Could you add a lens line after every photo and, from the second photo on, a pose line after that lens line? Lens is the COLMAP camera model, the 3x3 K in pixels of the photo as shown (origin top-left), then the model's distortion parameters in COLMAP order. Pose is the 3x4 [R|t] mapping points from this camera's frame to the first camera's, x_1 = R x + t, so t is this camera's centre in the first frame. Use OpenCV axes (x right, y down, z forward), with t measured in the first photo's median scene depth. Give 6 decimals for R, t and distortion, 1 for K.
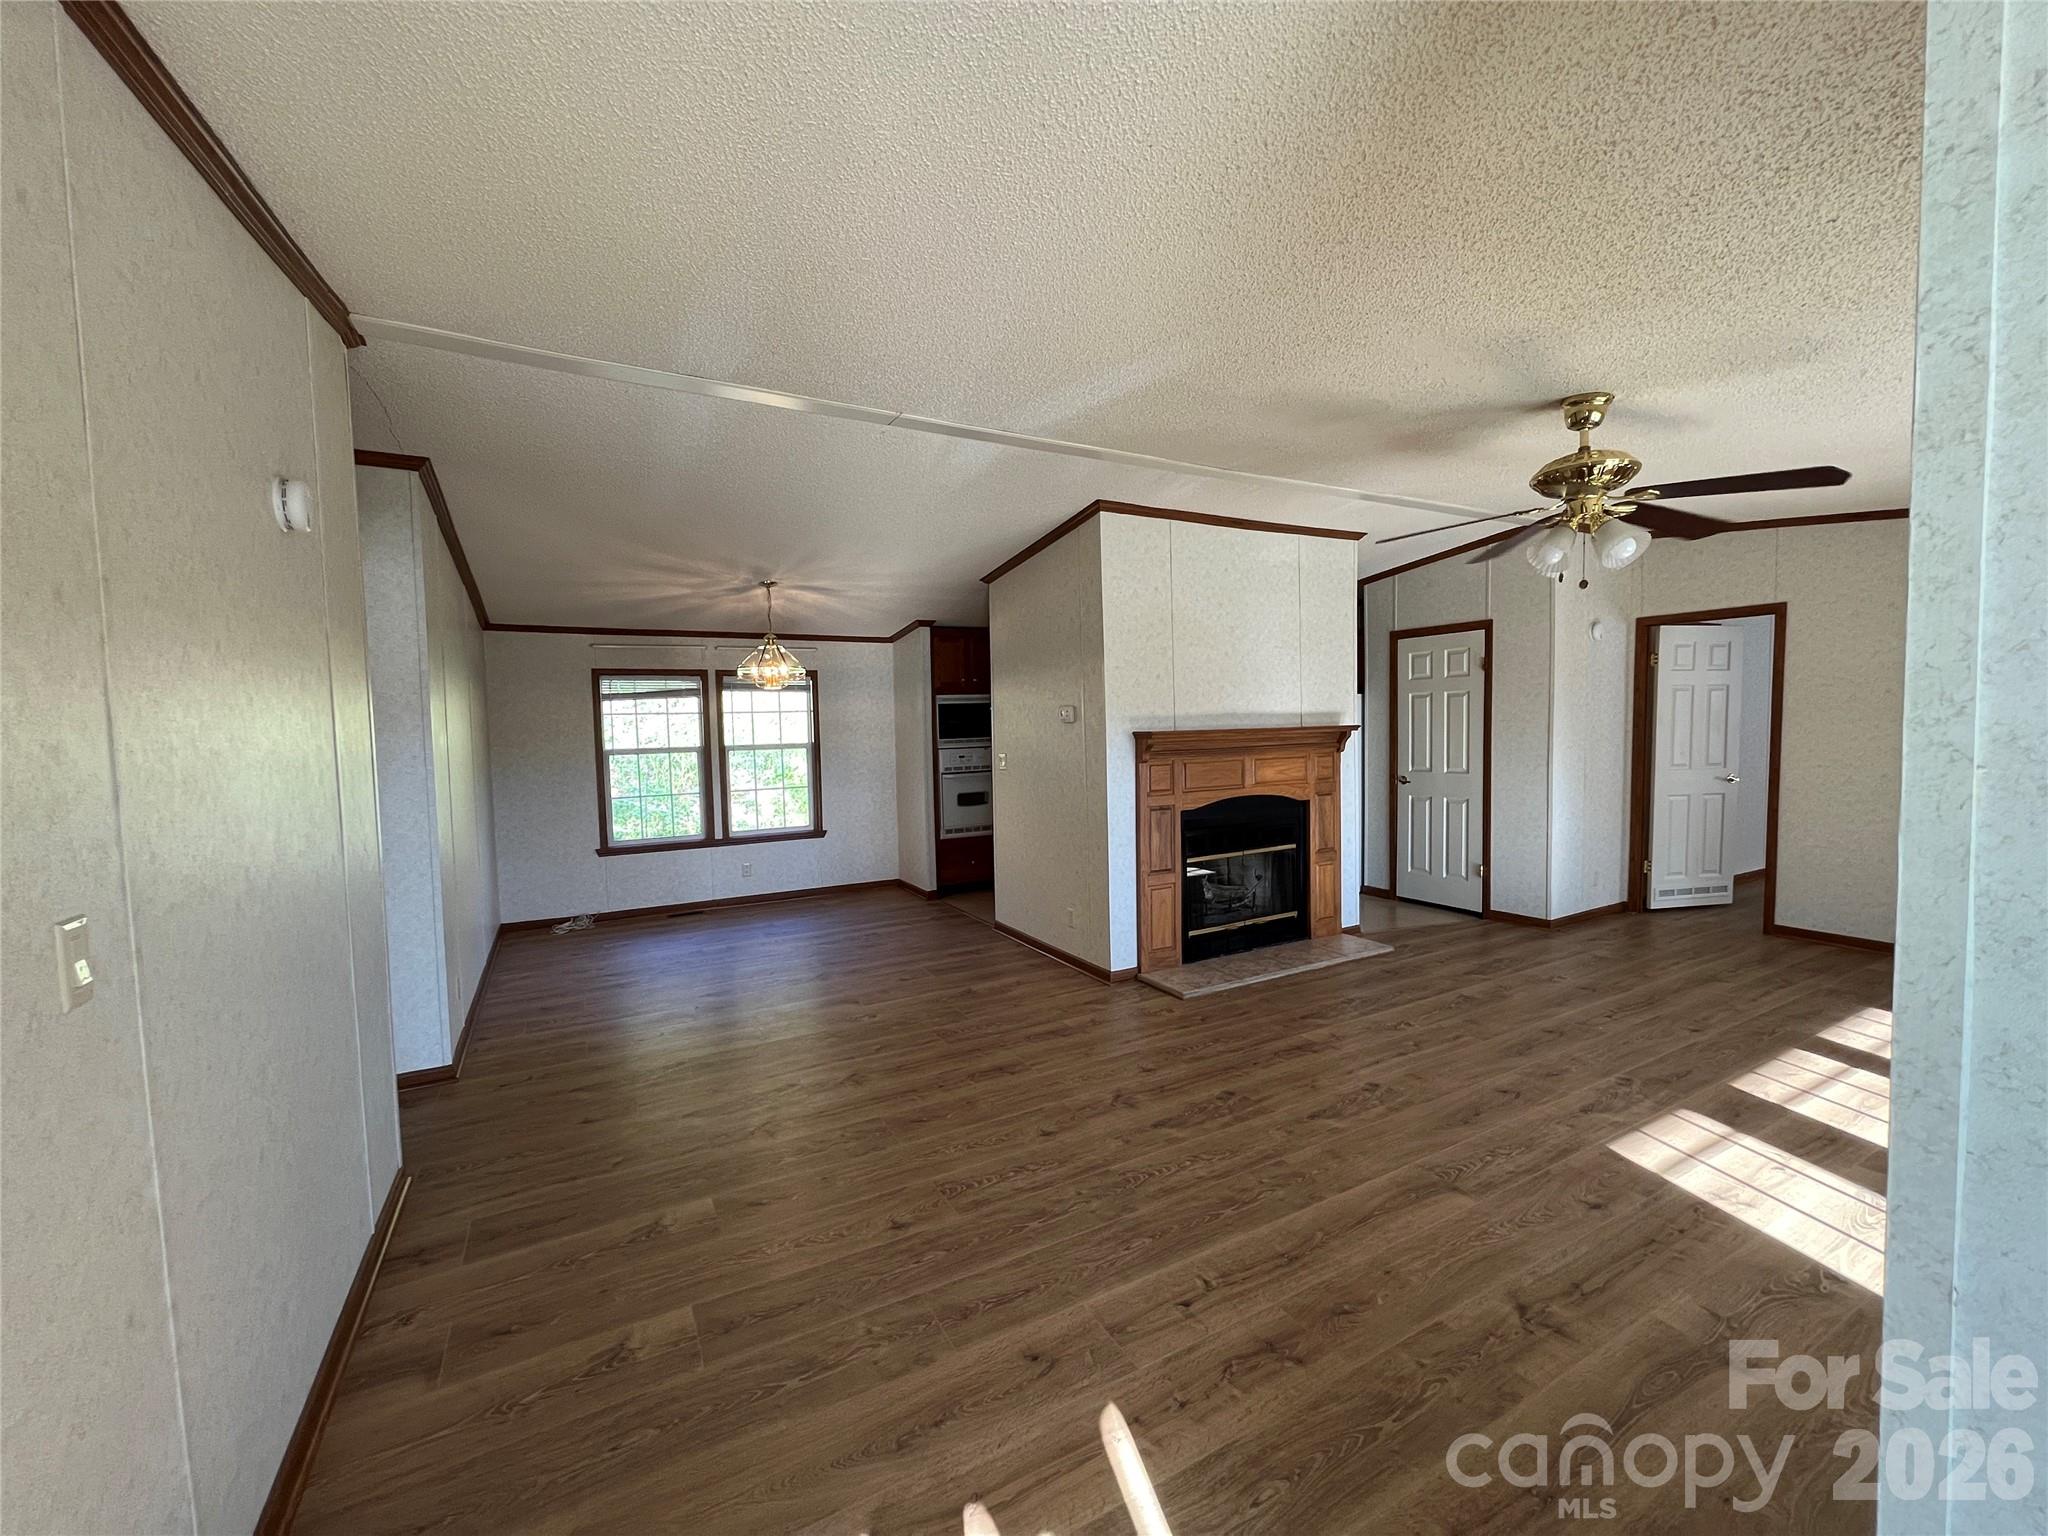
lens RADIAL K [[825.5, 0, 1022.4], [0, 825.5, 772.2], [0, 0, 1]] dist [-0.002715, -0.000096]
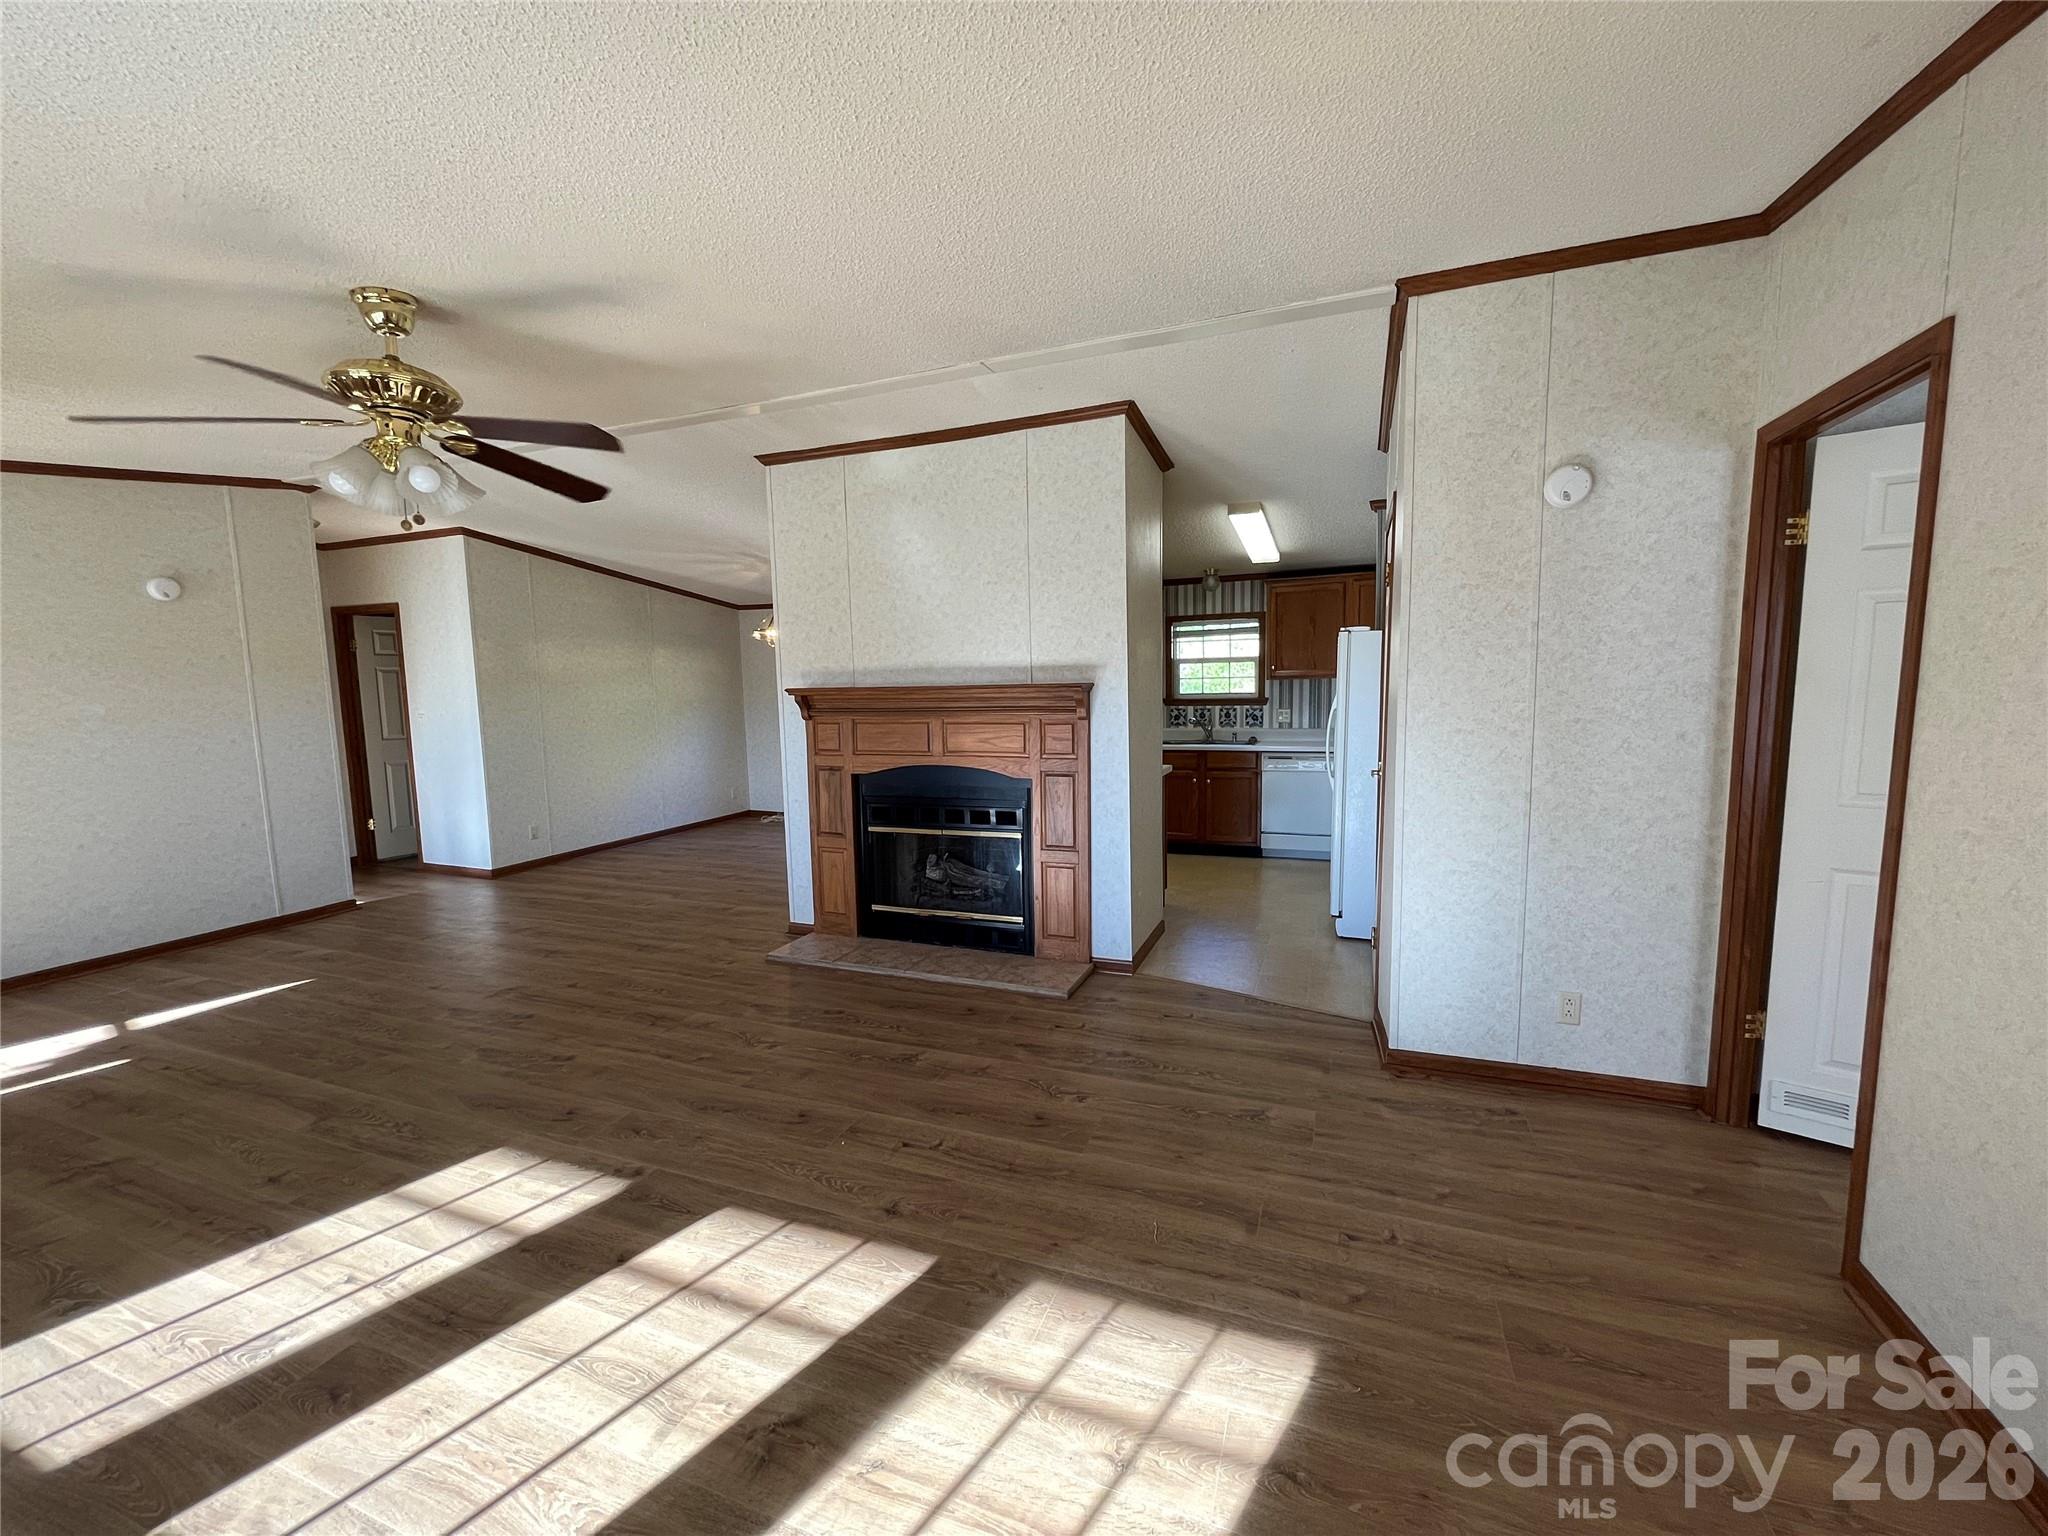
lens RADIAL K [[825.5, 0, 1024.7], [0, 825.5, 772.0], [0, 0, 1]] dist [-0.002715, -0.000096]
pose [[0.641988, 0.096330, -0.760639, 1.027354], [-0.040024, 0.994934, 0.092221, -0.048782], [0.765669, -0.028761, 0.642591, 0.550798]]
